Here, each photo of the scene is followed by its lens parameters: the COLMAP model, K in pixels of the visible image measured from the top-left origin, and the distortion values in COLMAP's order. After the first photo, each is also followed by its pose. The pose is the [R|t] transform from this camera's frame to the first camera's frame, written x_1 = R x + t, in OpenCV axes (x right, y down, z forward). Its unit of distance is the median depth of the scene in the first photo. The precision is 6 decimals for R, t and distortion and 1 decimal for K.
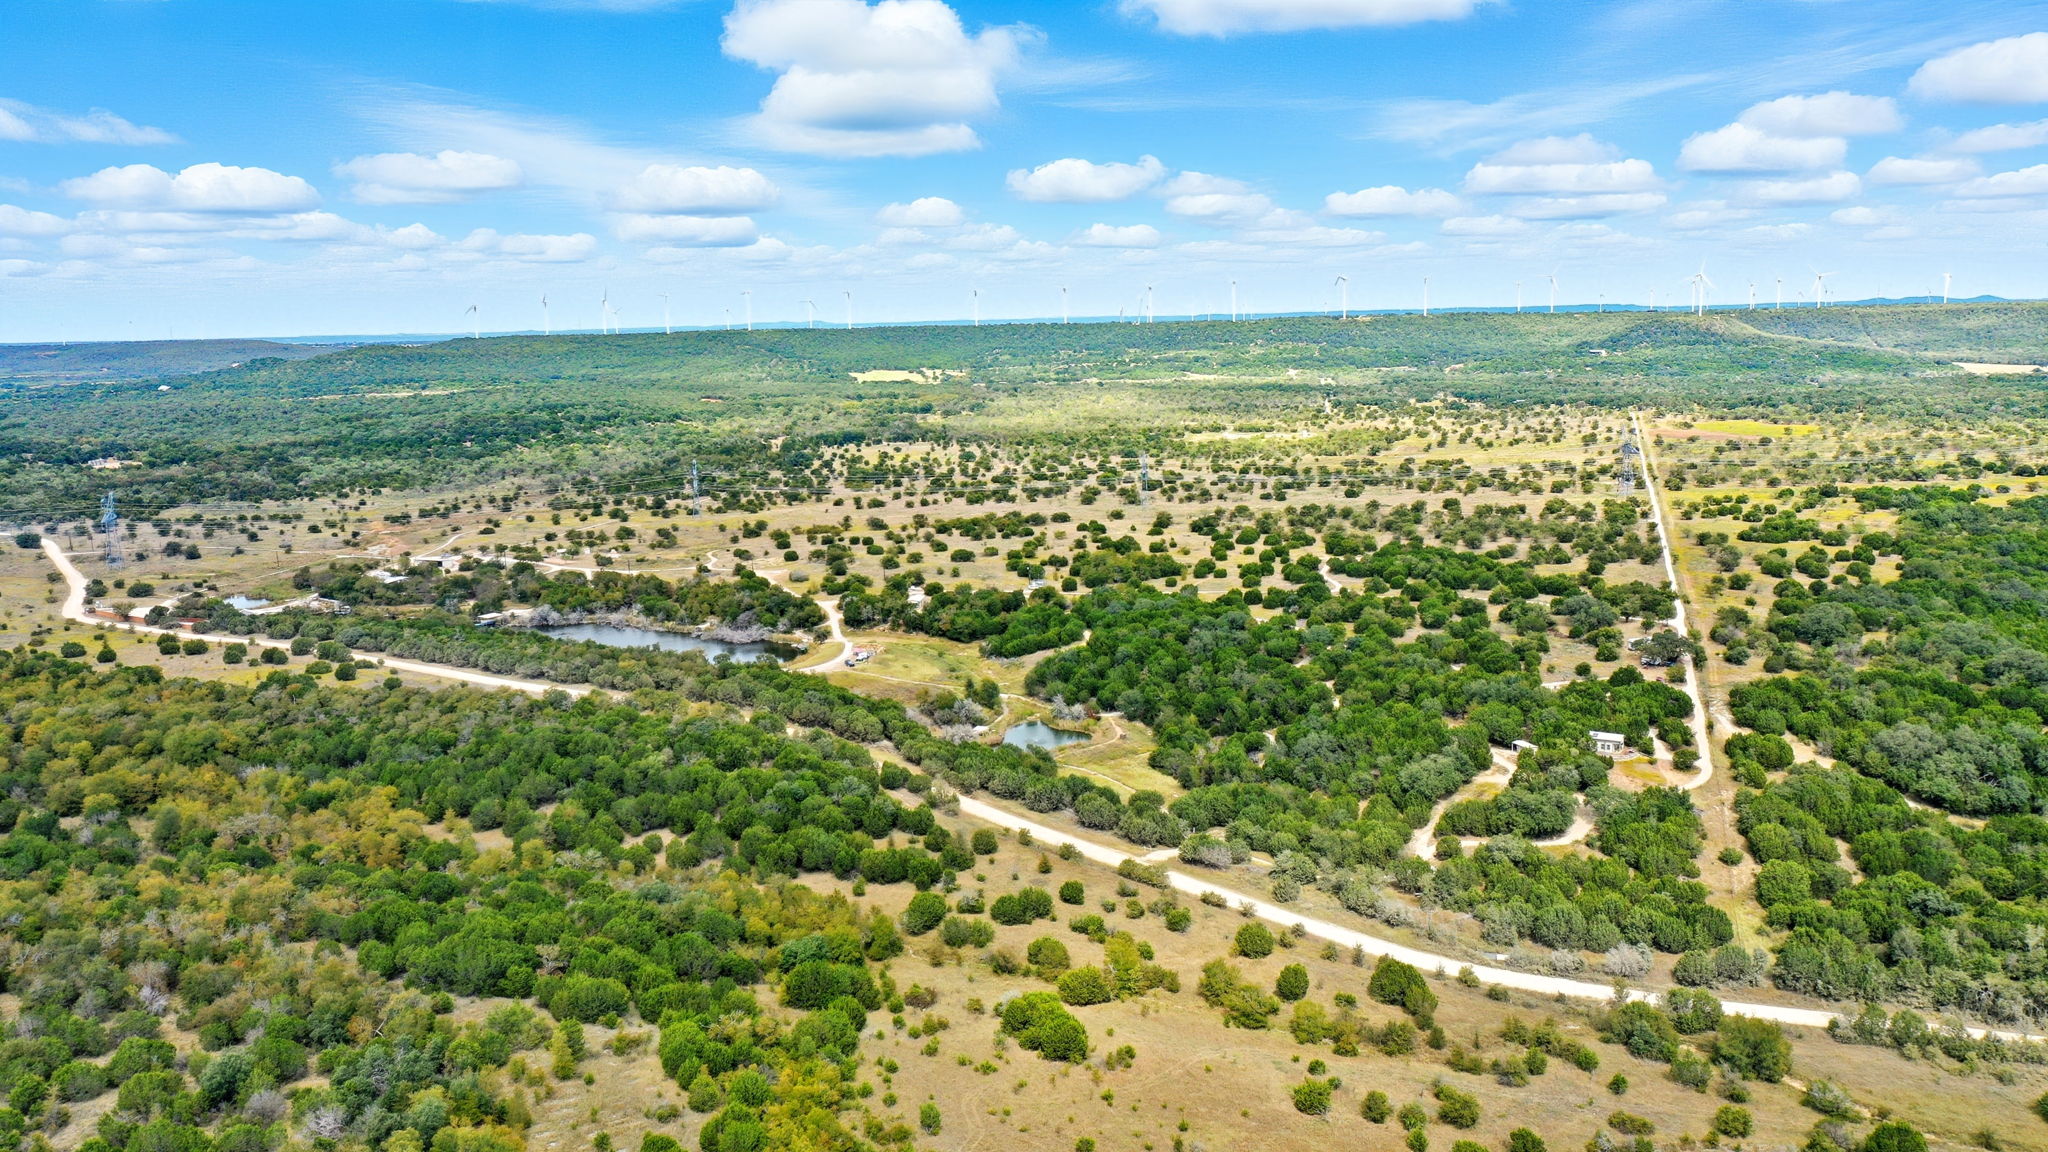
lens RADIAL K [[1548.3, 0, 1023.8], [0, 1548.3, 358.6], [0, 0, 1]] dist [-0.015566, -0.004699]
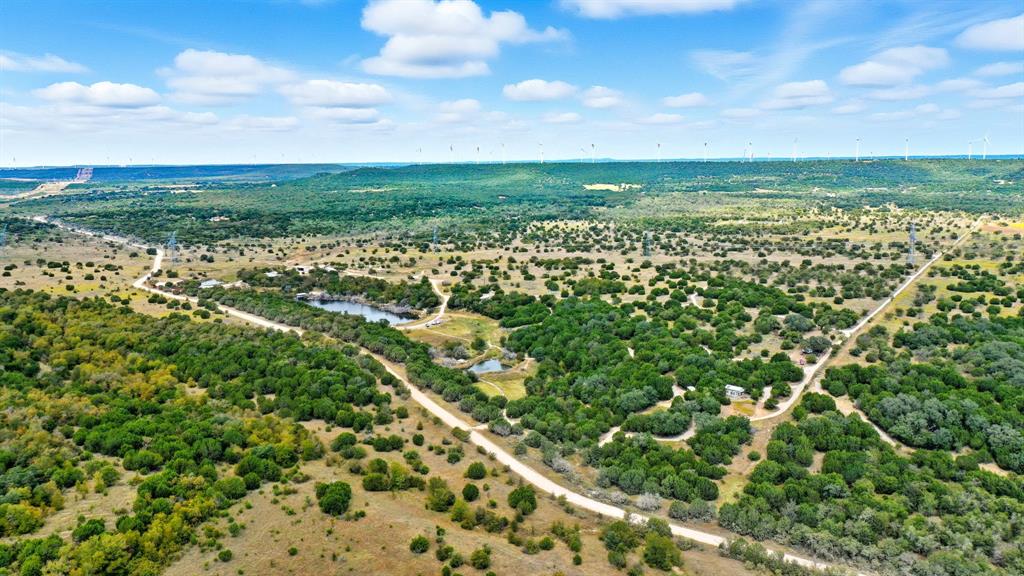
lens RADIAL K [[784.8, 0, 514.1], [0, 784.8, 209.4], [0, 0, 1]] dist [-0.002217, -0.002286]
pose [[0.974903, 0.030172, -0.220575, 0.235670], [-0.021164, 0.998847, 0.043088, -0.005392], [0.221621, -0.037339, 0.974418, 0.013546]]
